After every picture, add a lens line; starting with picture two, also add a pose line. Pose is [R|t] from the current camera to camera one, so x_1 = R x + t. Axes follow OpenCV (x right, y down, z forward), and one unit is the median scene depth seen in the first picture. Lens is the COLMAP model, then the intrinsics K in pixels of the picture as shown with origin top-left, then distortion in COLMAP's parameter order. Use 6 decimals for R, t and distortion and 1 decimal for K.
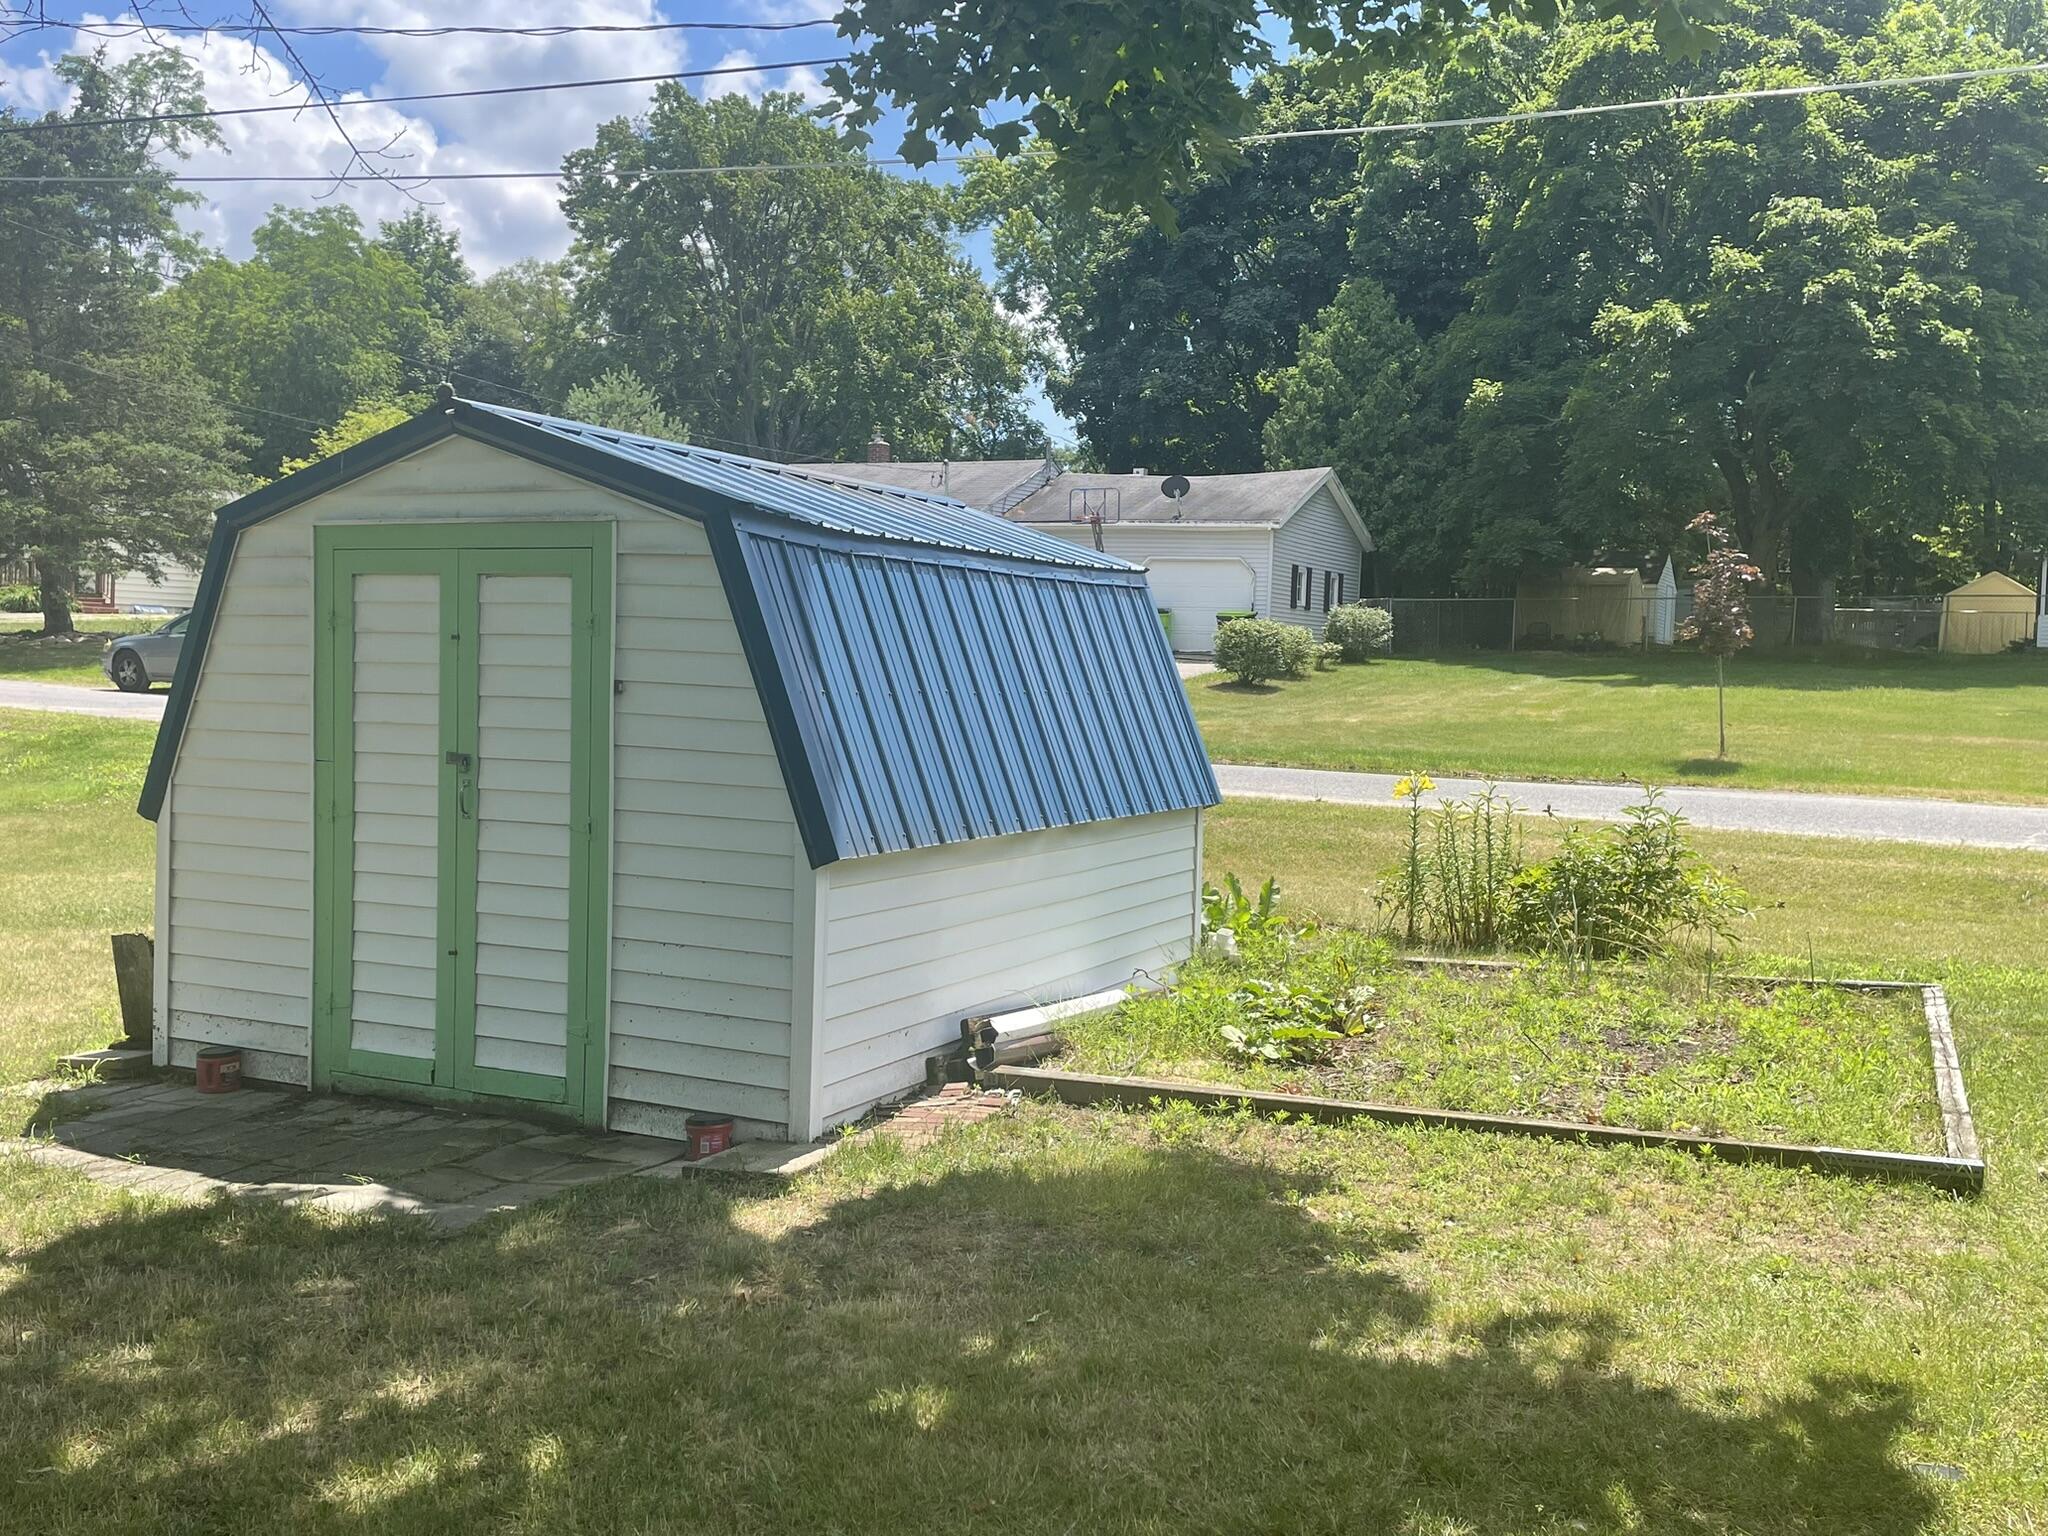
lens RADIAL K [[1855.8, 0, 1024.0], [0, 1855.8, 768.0], [0, 0, 1]] dist [0.011694, -0.002437]
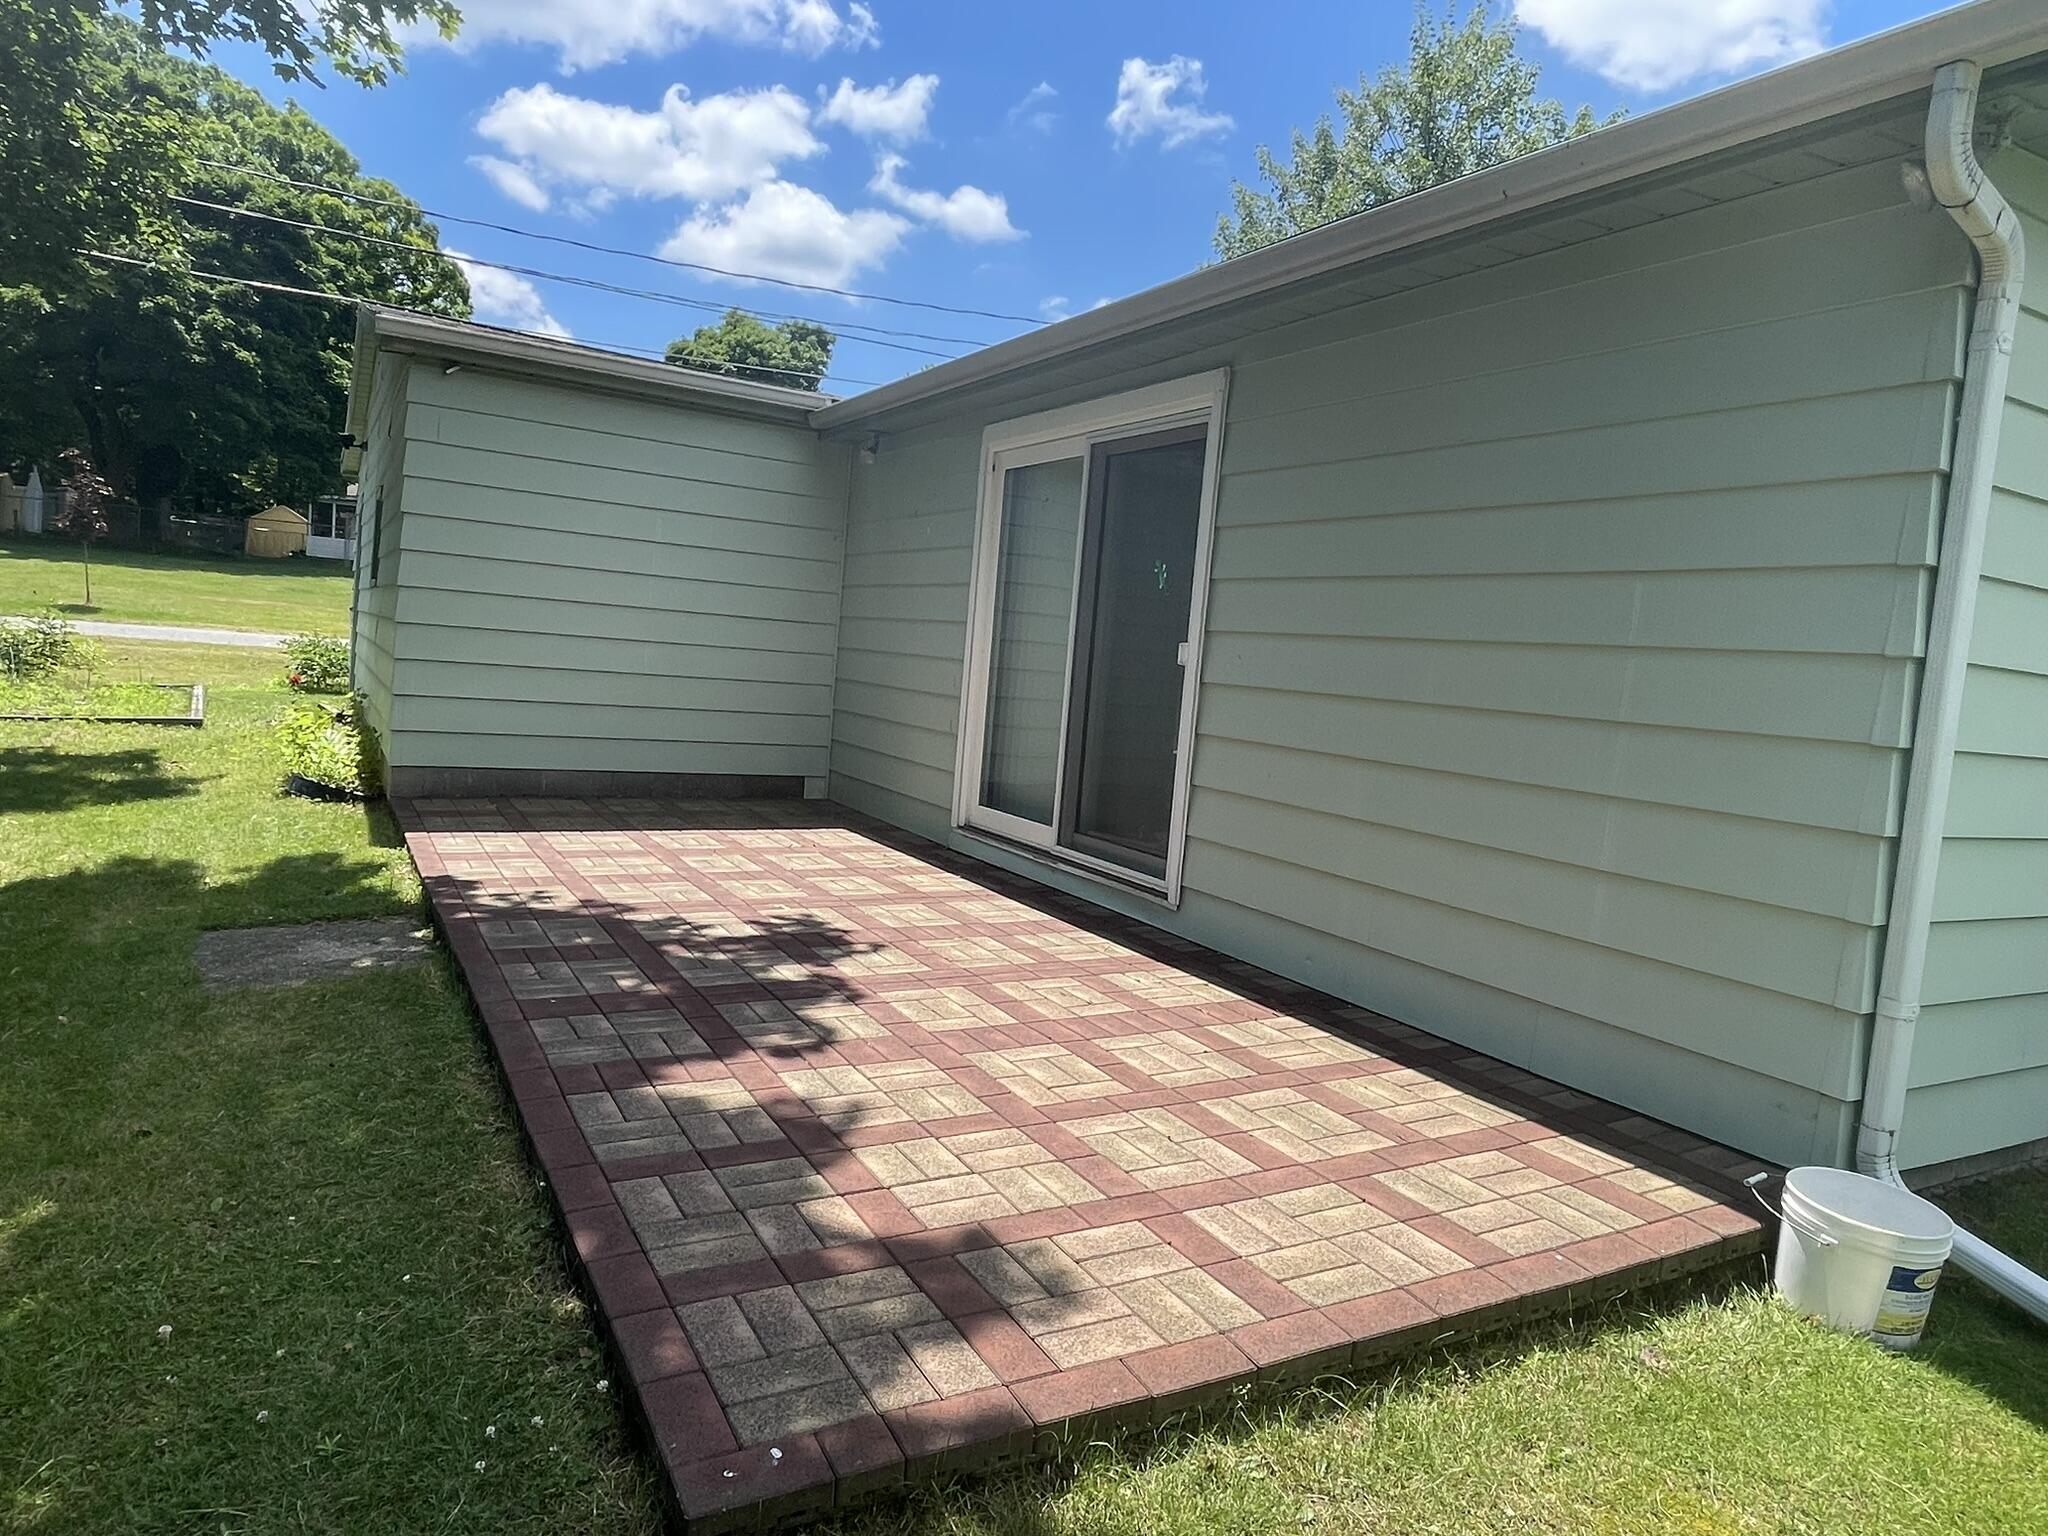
lens RADIAL K [[1259.2, 0, 1024.0], [0, 1259.2, 768.0], [0, 0, 1]] dist [-0.019494, -0.000015]
pose [[0.537117, -0.056000, 0.841647, -0.092373], [-0.027535, 0.996098, 0.083849, 0.020722], [-0.843058, -0.068211, 0.533479, -0.236934]]
